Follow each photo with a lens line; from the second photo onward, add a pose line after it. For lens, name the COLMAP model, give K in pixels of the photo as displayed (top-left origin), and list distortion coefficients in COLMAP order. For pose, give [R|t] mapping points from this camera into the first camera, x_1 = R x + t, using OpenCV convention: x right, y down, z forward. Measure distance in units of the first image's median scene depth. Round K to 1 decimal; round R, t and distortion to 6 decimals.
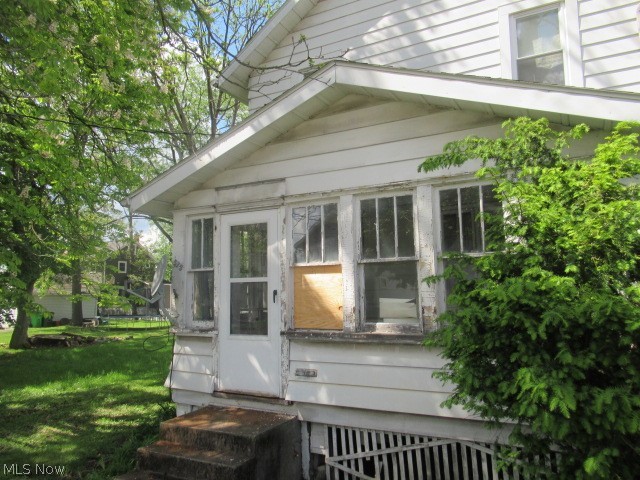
lens RADIAL K [[482.4, 0, 320.0], [0, 482.4, 240.0], [0, 0, 1]] dist [-0.004863, -0.002235]
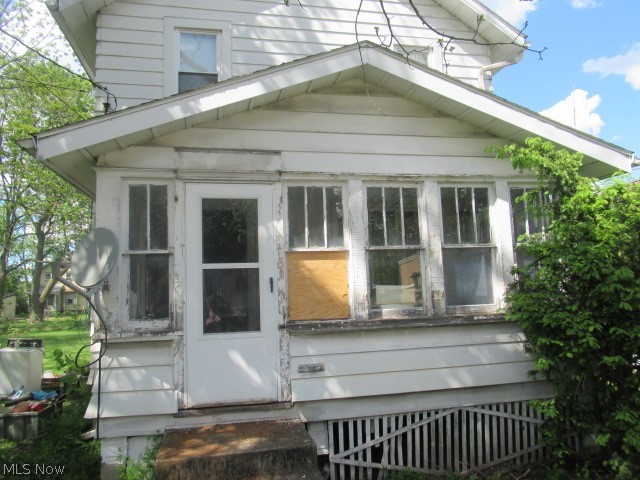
lens RADIAL K [[482.4, 0, 320.0], [0, 482.4, 240.0], [0, 0, 1]] dist [-0.004863, -0.002235]
pose [[0.760996, 0.058363, 0.646126, -0.626453], [-0.050113, 0.998258, -0.031147, 0.062650], [-0.646818, -0.008677, 0.762595, 0.302856]]
